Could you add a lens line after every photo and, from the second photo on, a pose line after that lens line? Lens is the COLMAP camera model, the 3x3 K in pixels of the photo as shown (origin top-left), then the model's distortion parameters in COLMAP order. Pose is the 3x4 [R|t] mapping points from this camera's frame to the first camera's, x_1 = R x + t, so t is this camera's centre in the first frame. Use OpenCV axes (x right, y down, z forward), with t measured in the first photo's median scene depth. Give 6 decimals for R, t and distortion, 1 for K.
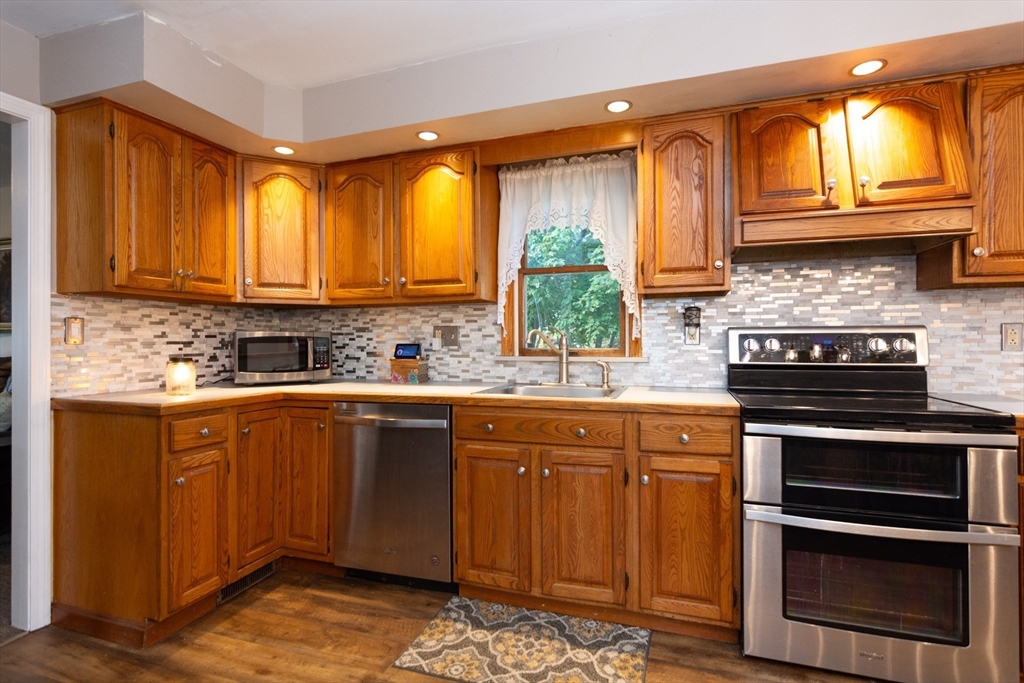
lens RADIAL K [[498.8, 0, 514.2], [0, 498.8, 341.4], [0, 0, 1]] dist [-0.004391, 0.002524]
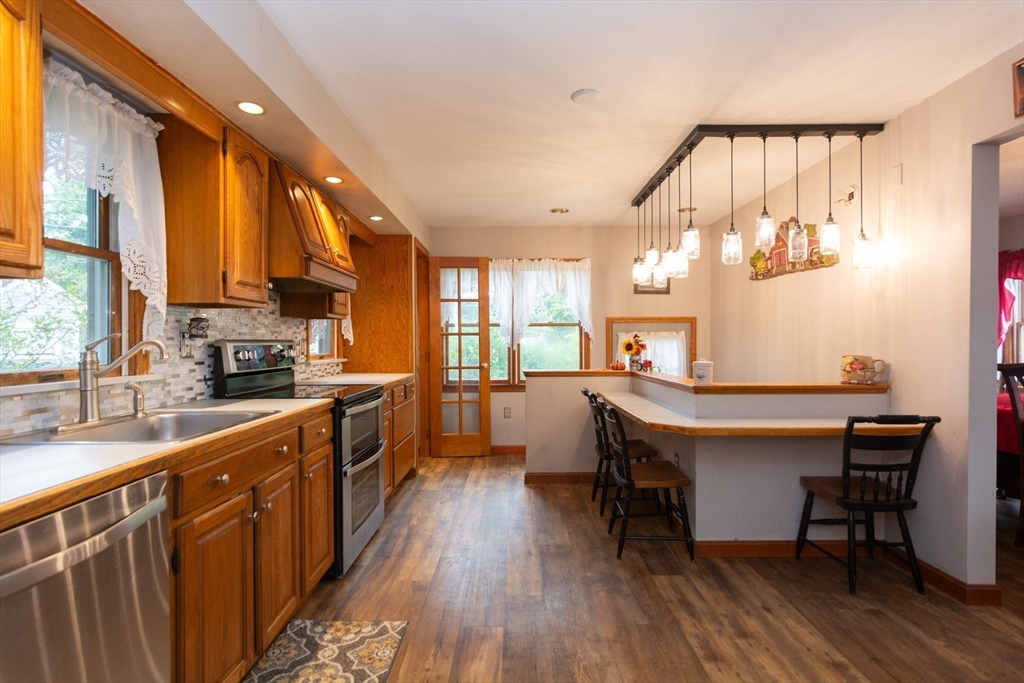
lens RADIAL K [[498.8, 0, 515.3], [0, 498.8, 343.7], [0, 0, 1]] dist [-0.004391, 0.002524]
pose [[-0.323726, 0.003562, 0.946144, -0.815558], [0.004129, 0.999989, -0.002352, -0.016153], [-0.946142, 0.003145, -0.323737, 0.793216]]
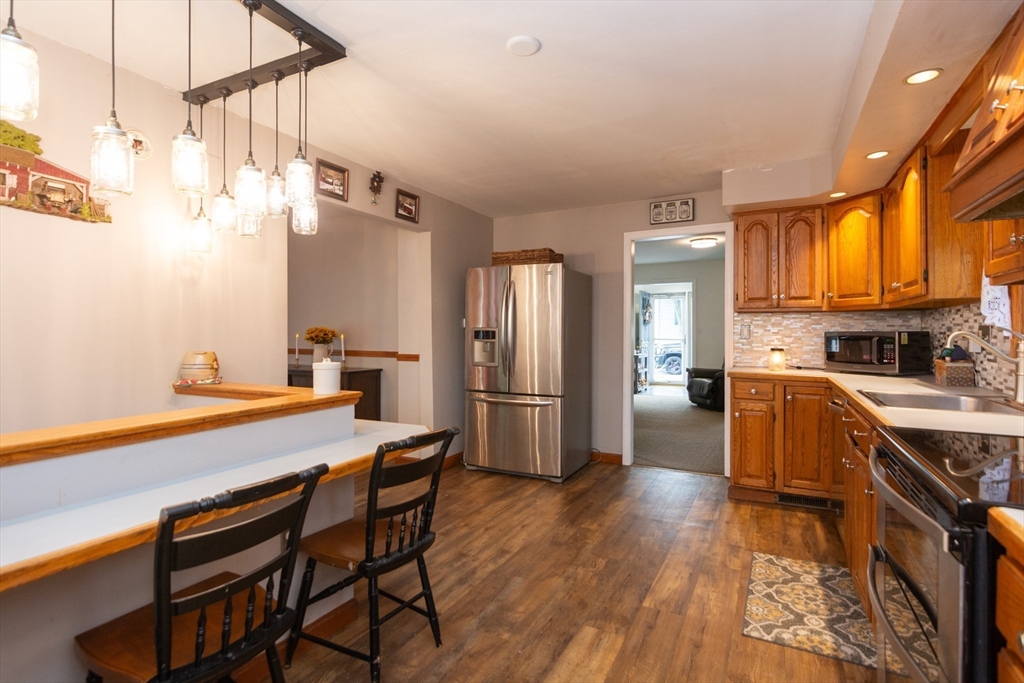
lens RADIAL K [[498.8, 0, 512.5], [0, 498.8, 332.8], [0, 0, 1]] dist [-0.004391, 0.002524]
pose [[-0.153746, 0.009314, -0.988066, 1.120351], [0.001331, 0.999957, 0.009219, -0.035324], [0.988109, 0.000102, -0.153752, 0.404472]]
